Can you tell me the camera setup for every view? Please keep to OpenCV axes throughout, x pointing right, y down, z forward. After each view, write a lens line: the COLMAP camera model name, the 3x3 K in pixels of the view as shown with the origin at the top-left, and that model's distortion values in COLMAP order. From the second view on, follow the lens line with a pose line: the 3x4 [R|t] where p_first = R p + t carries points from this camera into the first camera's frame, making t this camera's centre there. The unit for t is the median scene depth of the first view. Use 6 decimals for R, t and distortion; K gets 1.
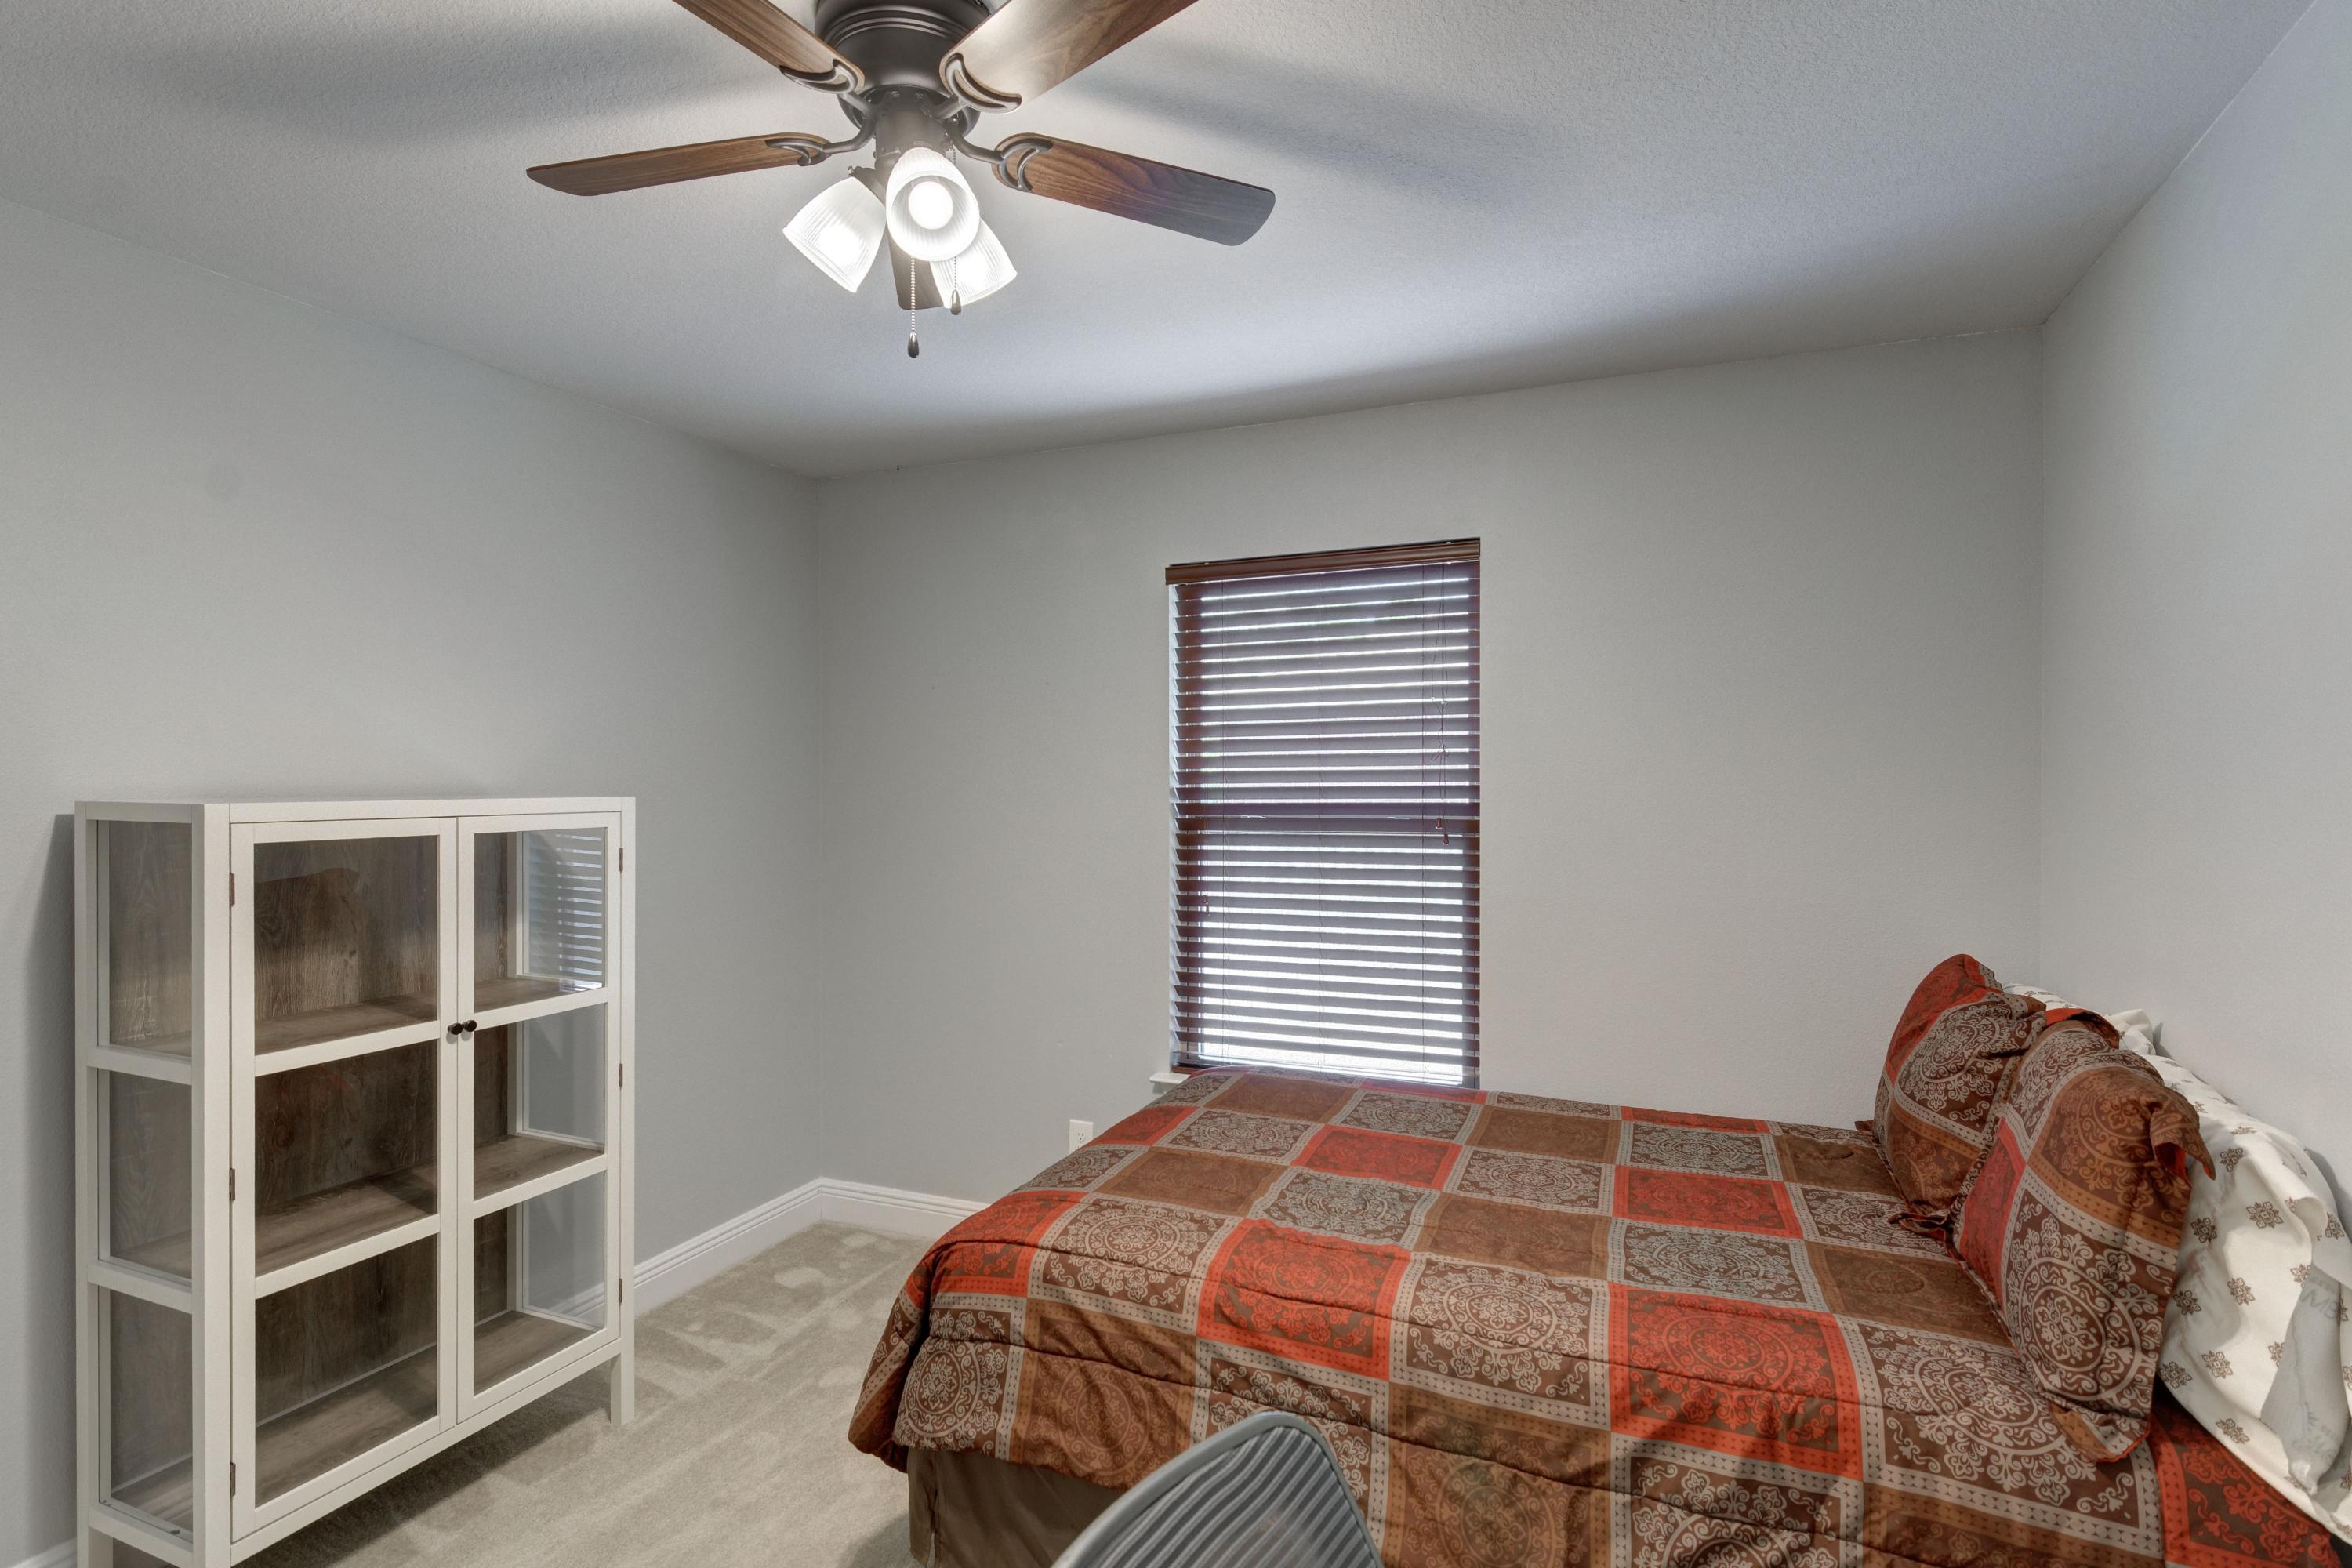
lens RADIAL K [[1148.7, 0, 1179.1], [0, 1148.7, 776.6], [0, 0, 1]] dist [0.002093, -0.000293]
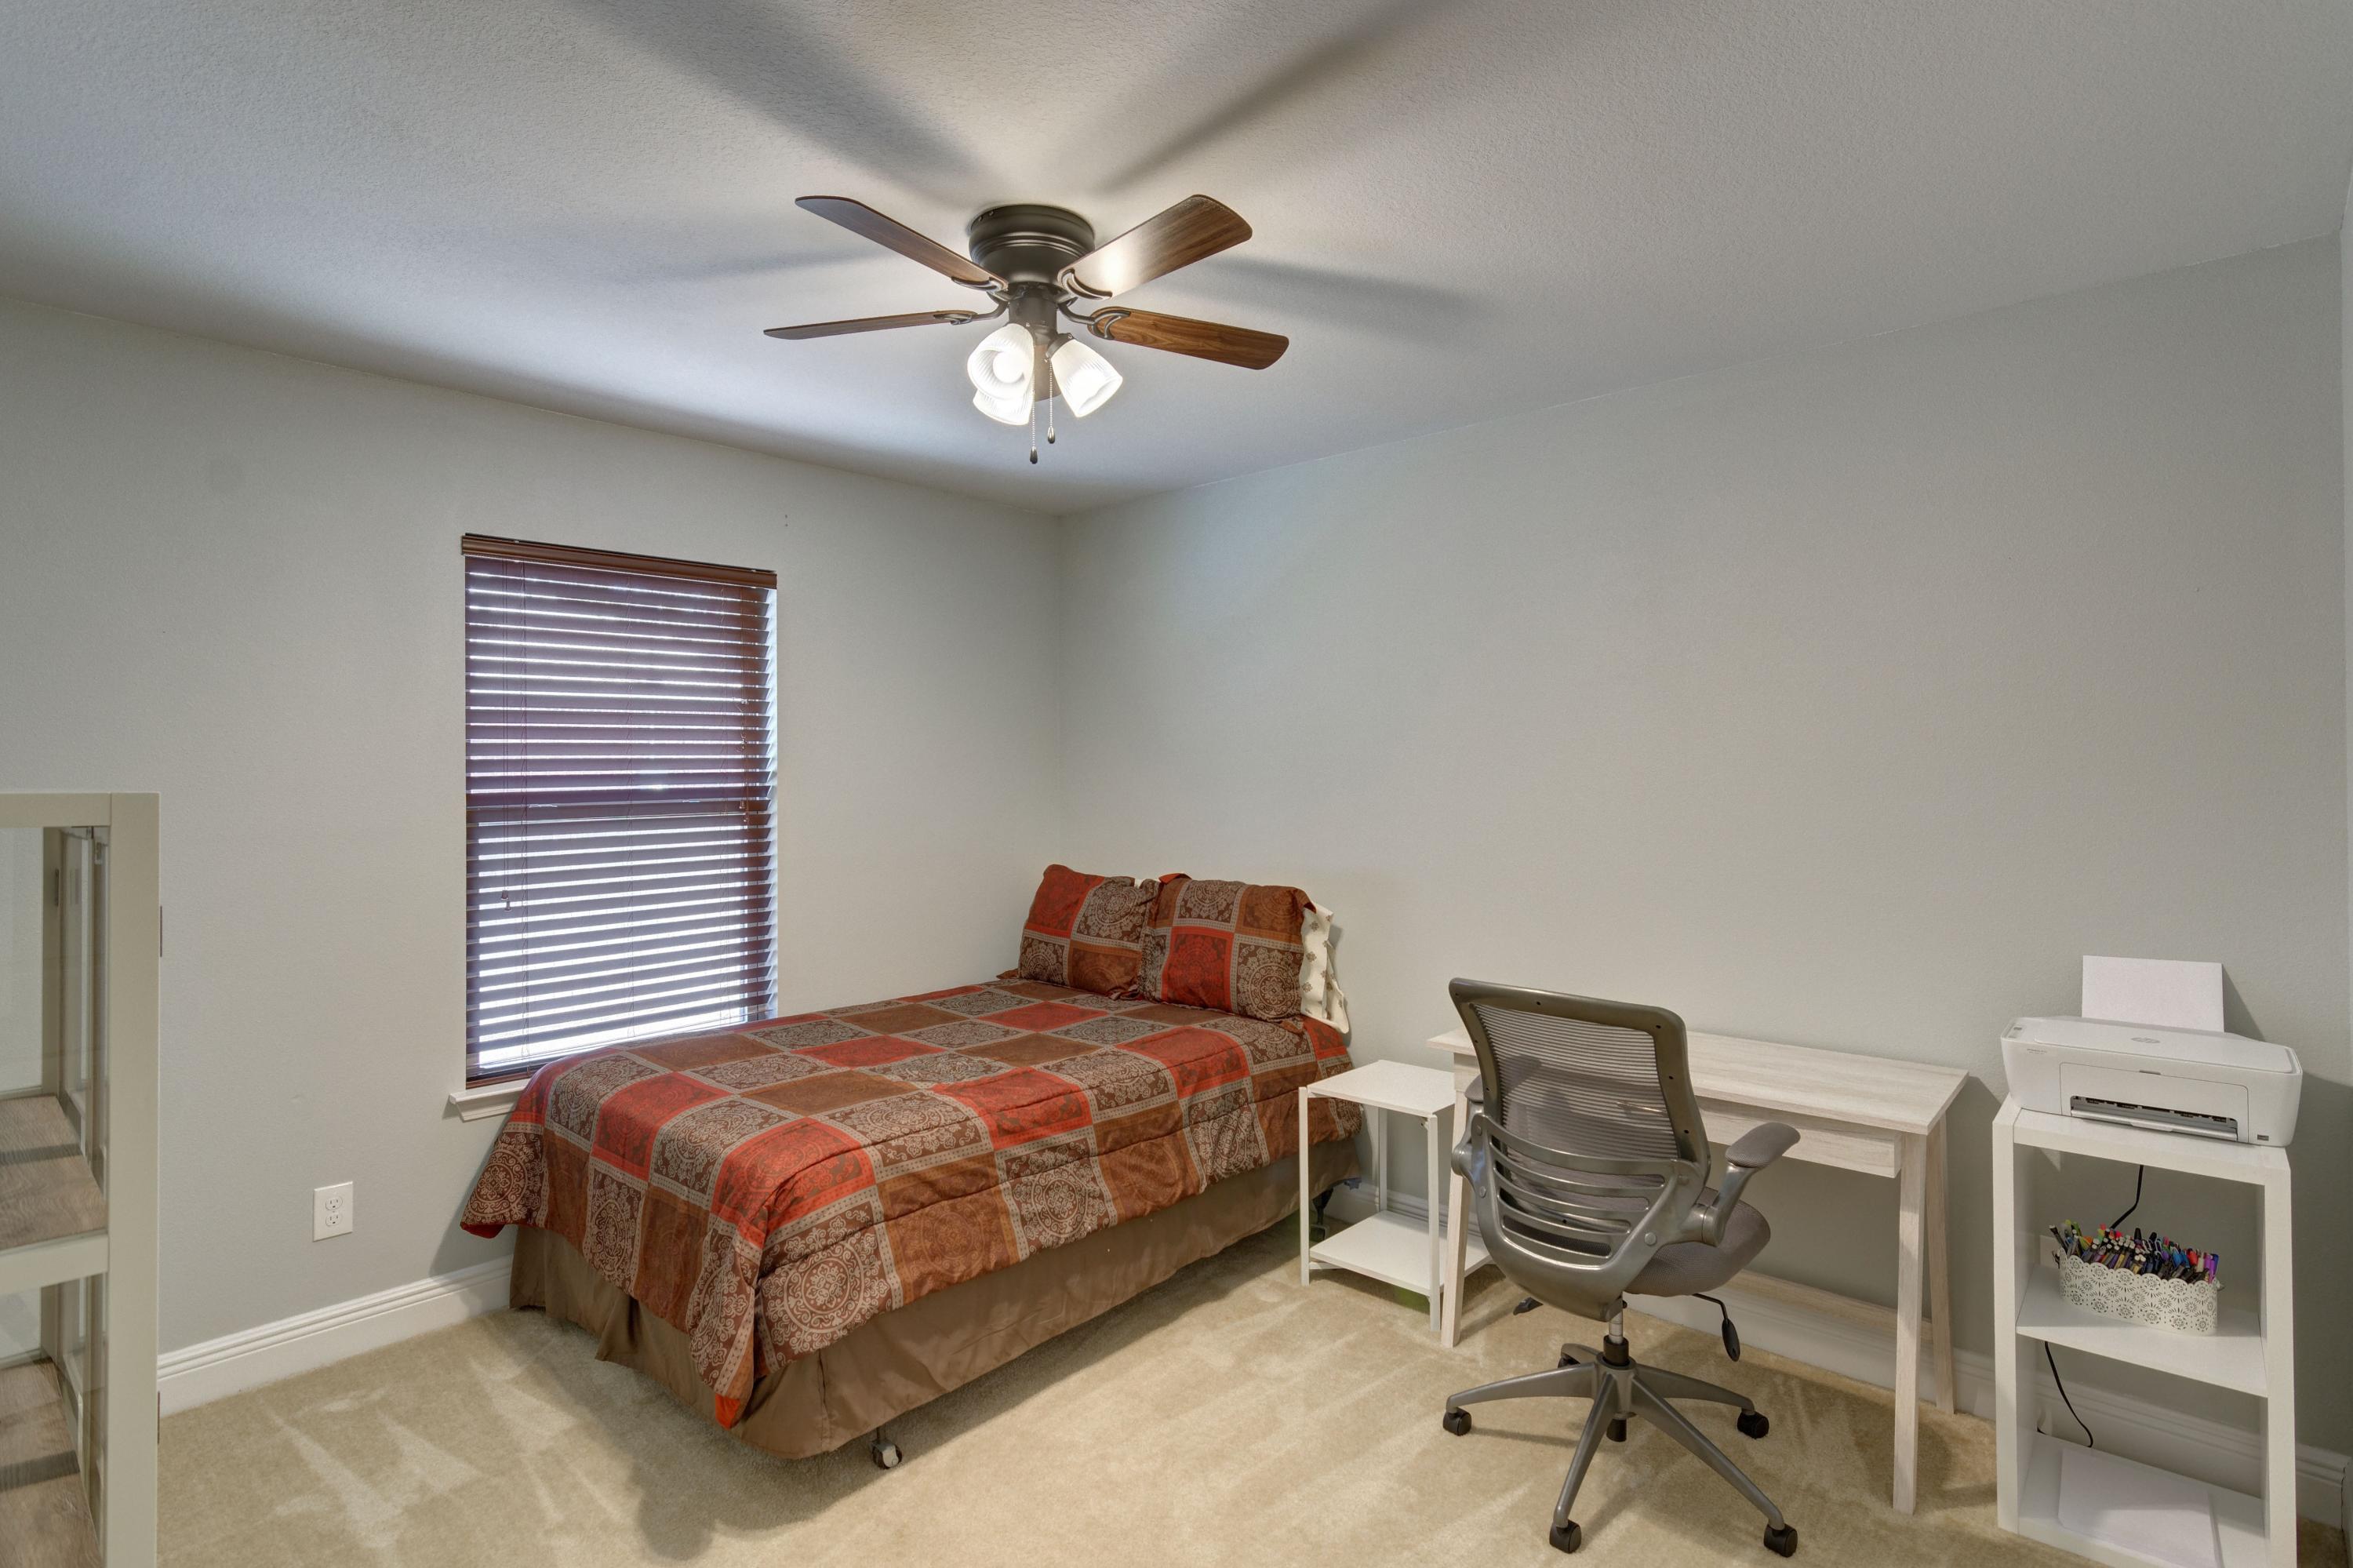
lens RADIAL K [[1141.2, 0, 1176.8], [0, 1141.2, 729.9], [0, 0, 1]] dist [-0.000985, -0.001386]
pose [[0.348671, 0.029589, 0.936778, -1.248958], [0.005860, 0.999413, -0.033748, 0.011720], [-0.937227, 0.017256, 0.348293, 0.281489]]
